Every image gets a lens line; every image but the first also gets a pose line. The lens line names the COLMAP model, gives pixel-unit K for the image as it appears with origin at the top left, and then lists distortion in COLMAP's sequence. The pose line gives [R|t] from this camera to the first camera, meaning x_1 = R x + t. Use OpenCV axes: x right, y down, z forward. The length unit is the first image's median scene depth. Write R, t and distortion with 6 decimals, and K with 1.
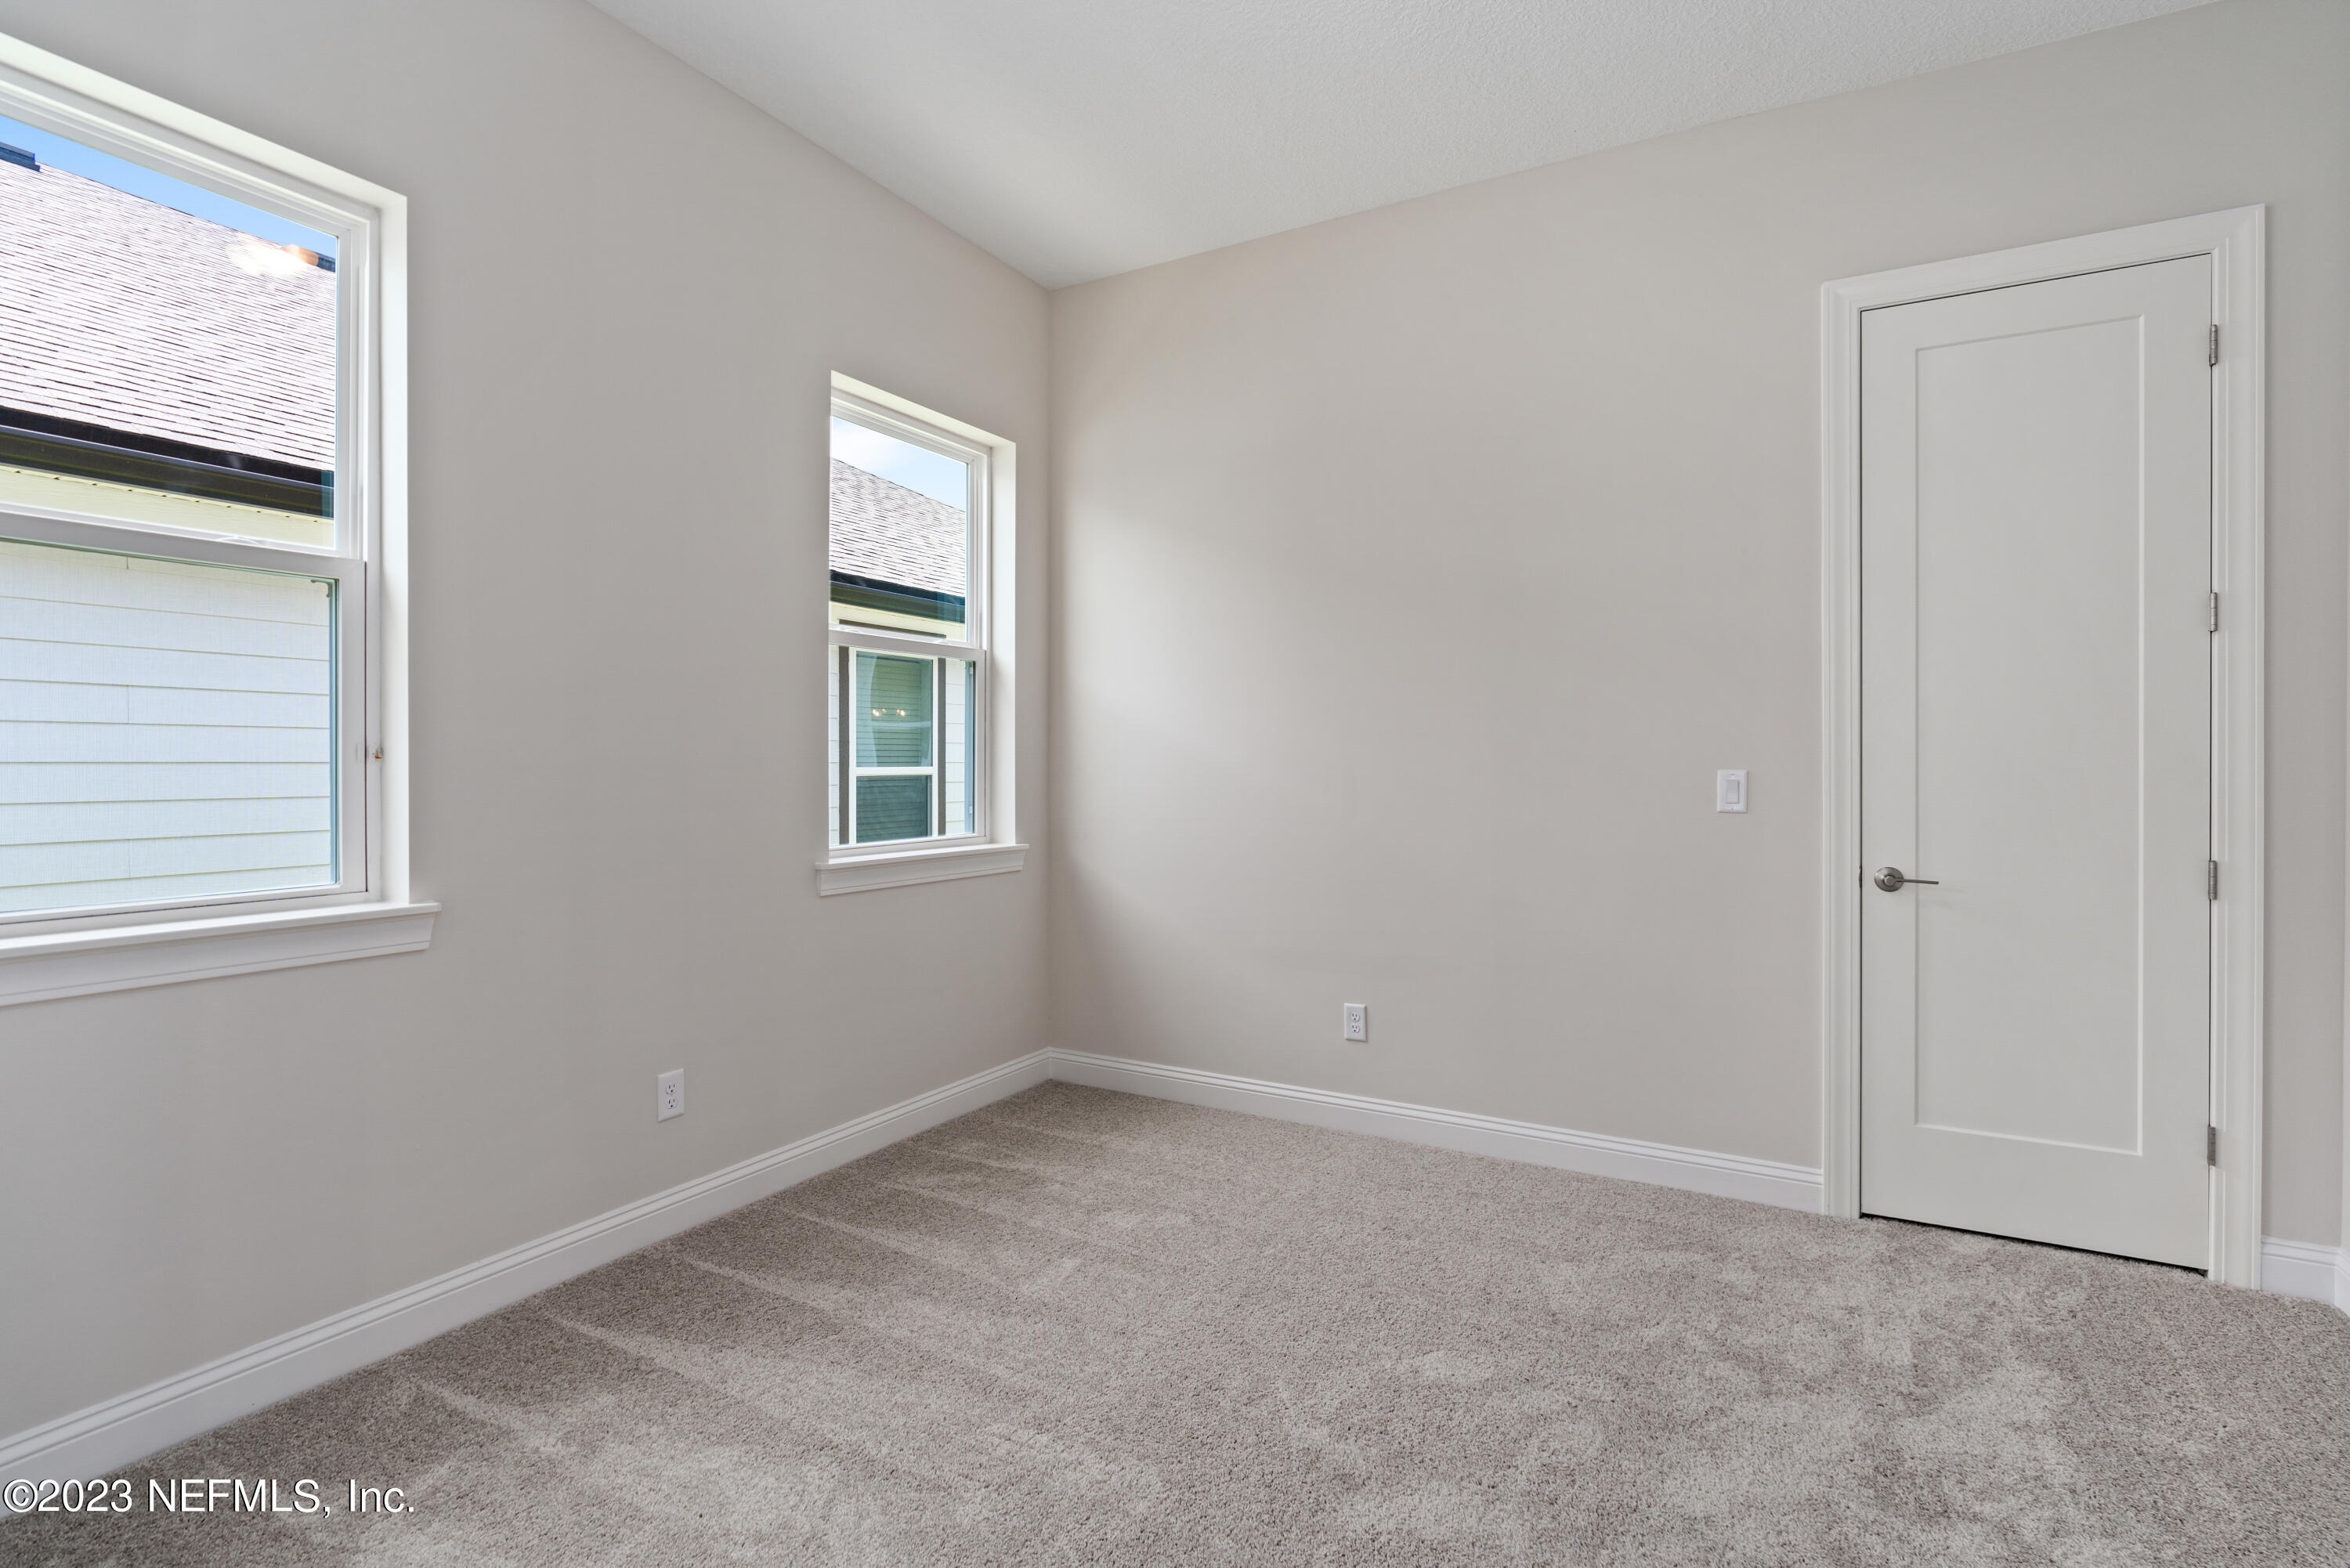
lens RADIAL K [[1093.7, 0, 1188.6], [0, 1093.7, 774.2], [0, 0, 1]] dist [-0.009761, 0.000411]
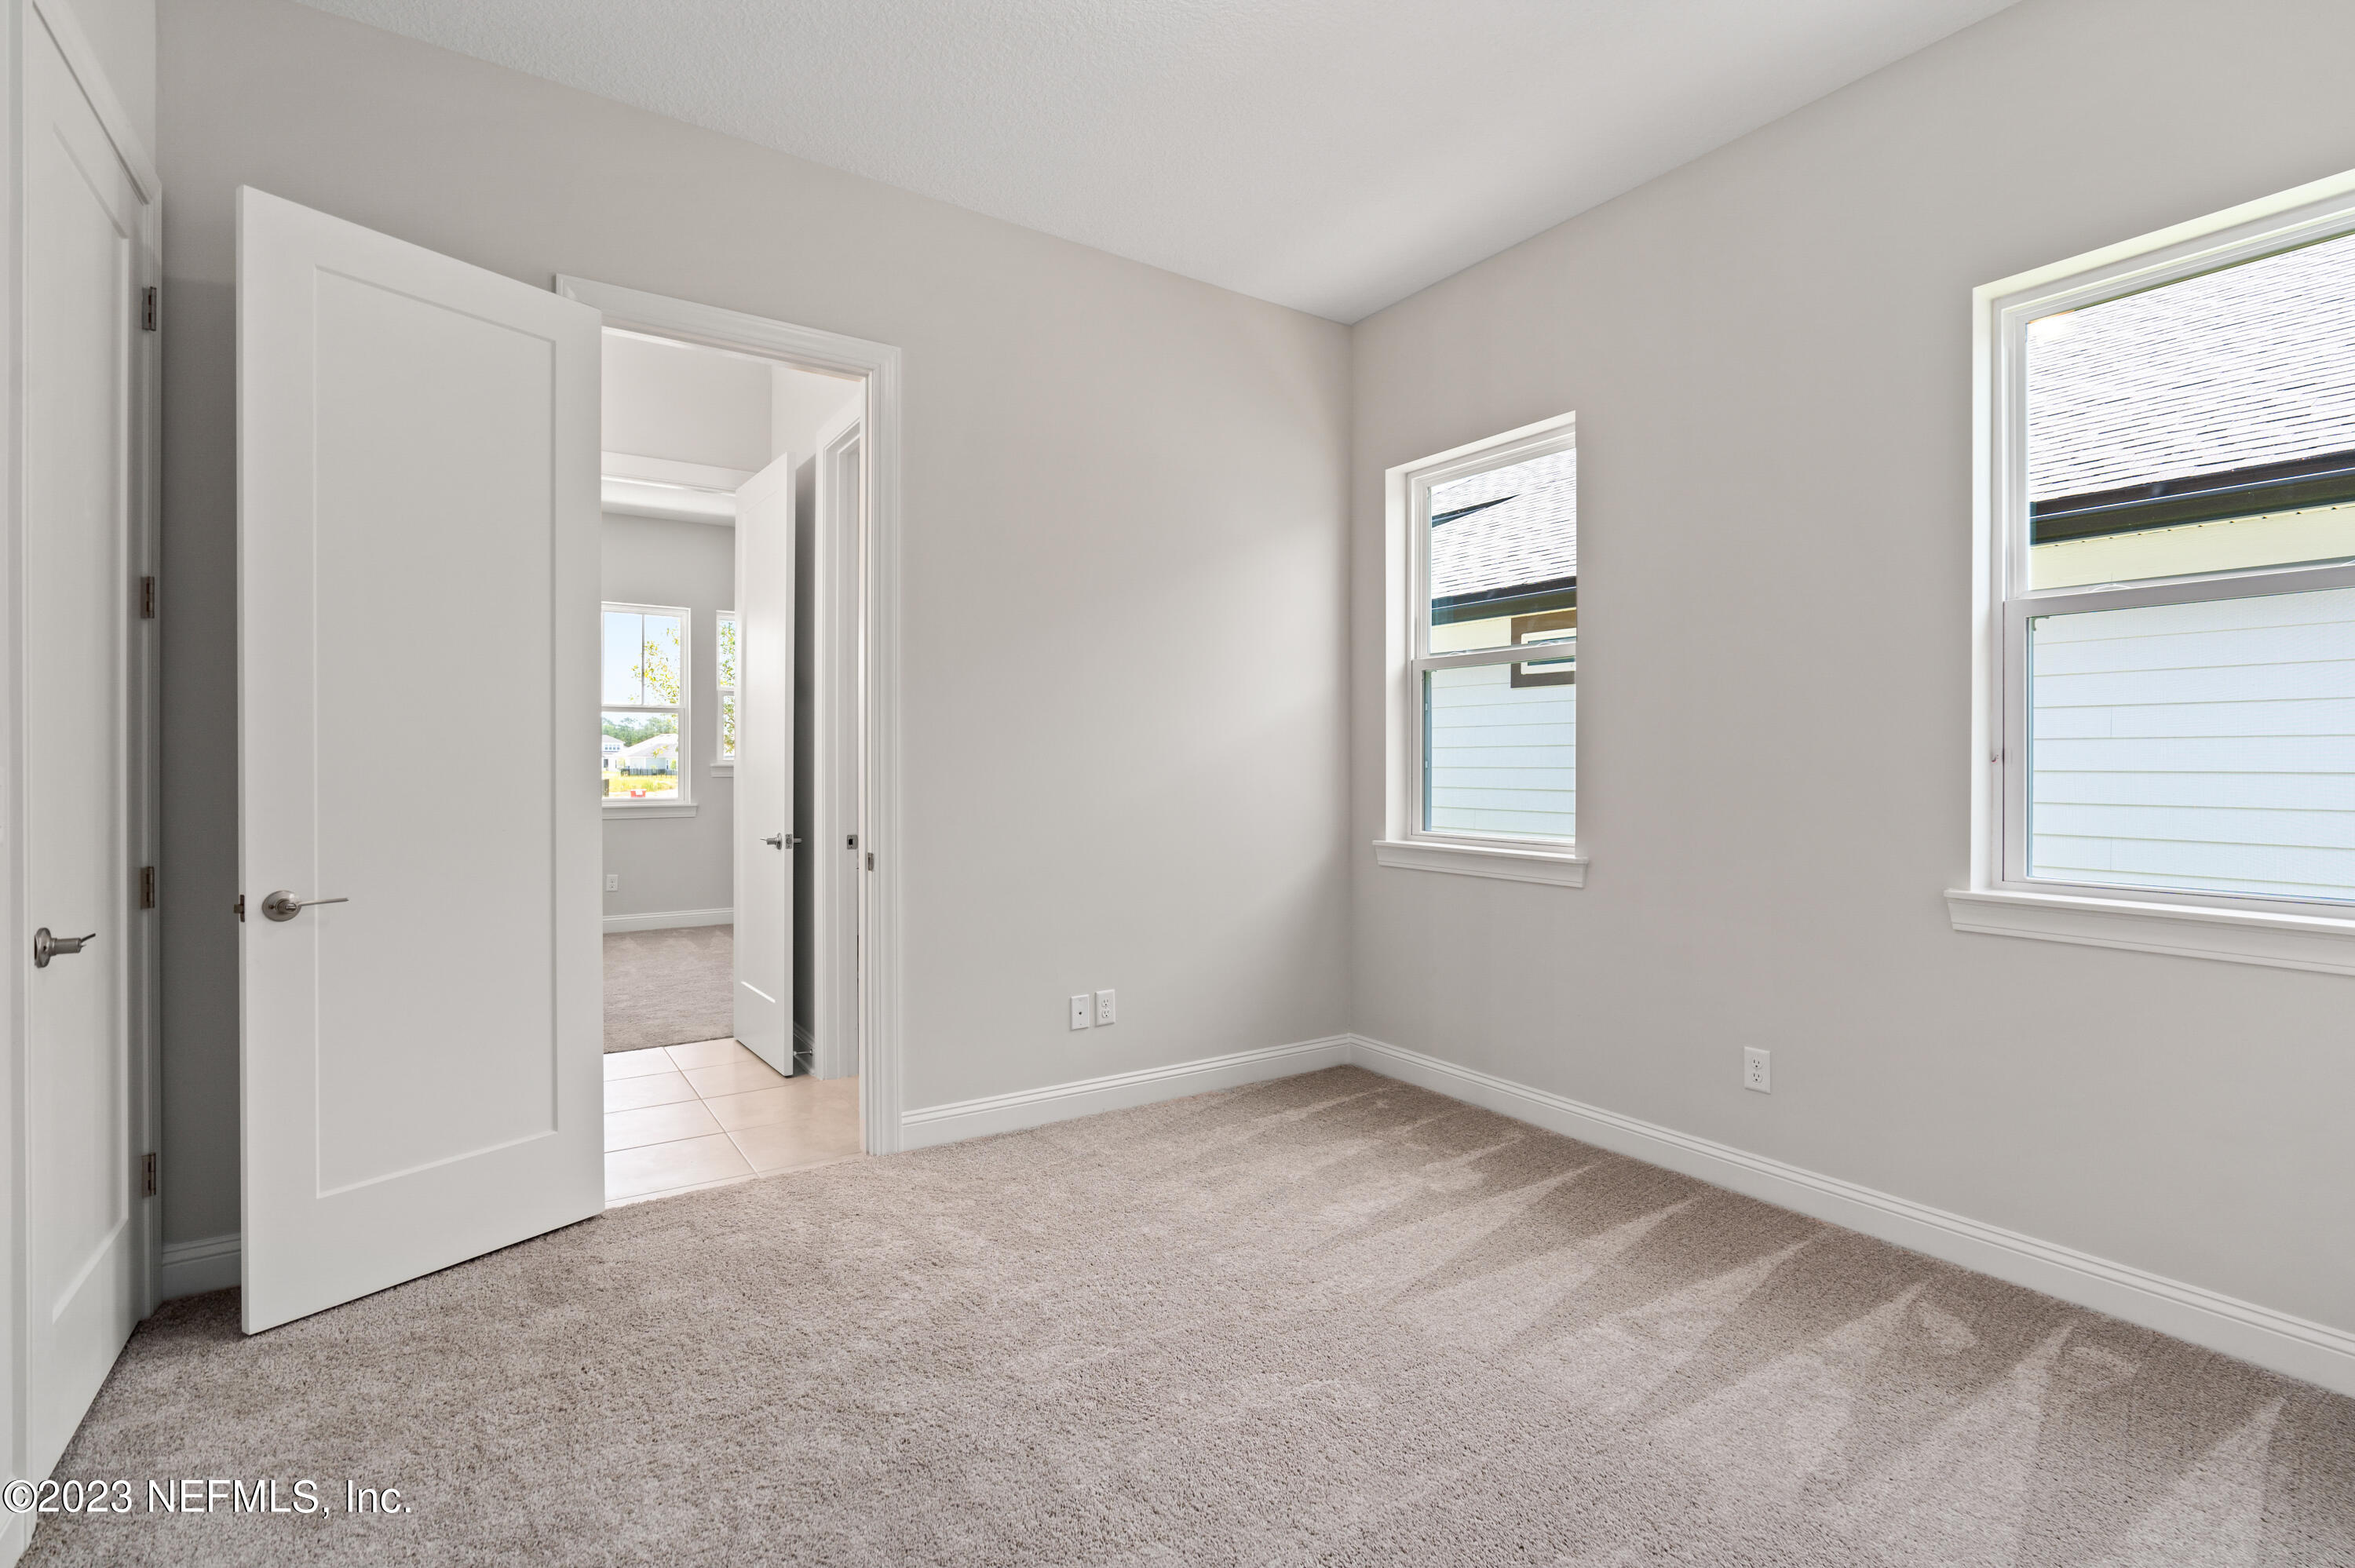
lens RADIAL K [[1096.0, 0, 1191.2], [0, 1096.0, 774.2], [0, 0, 1]] dist [-0.009761, 0.000411]
pose [[-0.459829, -0.007181, -0.887978, 0.780085], [-0.016306, 0.999867, 0.000358, 0.007594], [0.887858, 0.014644, -0.459885, 1.025515]]
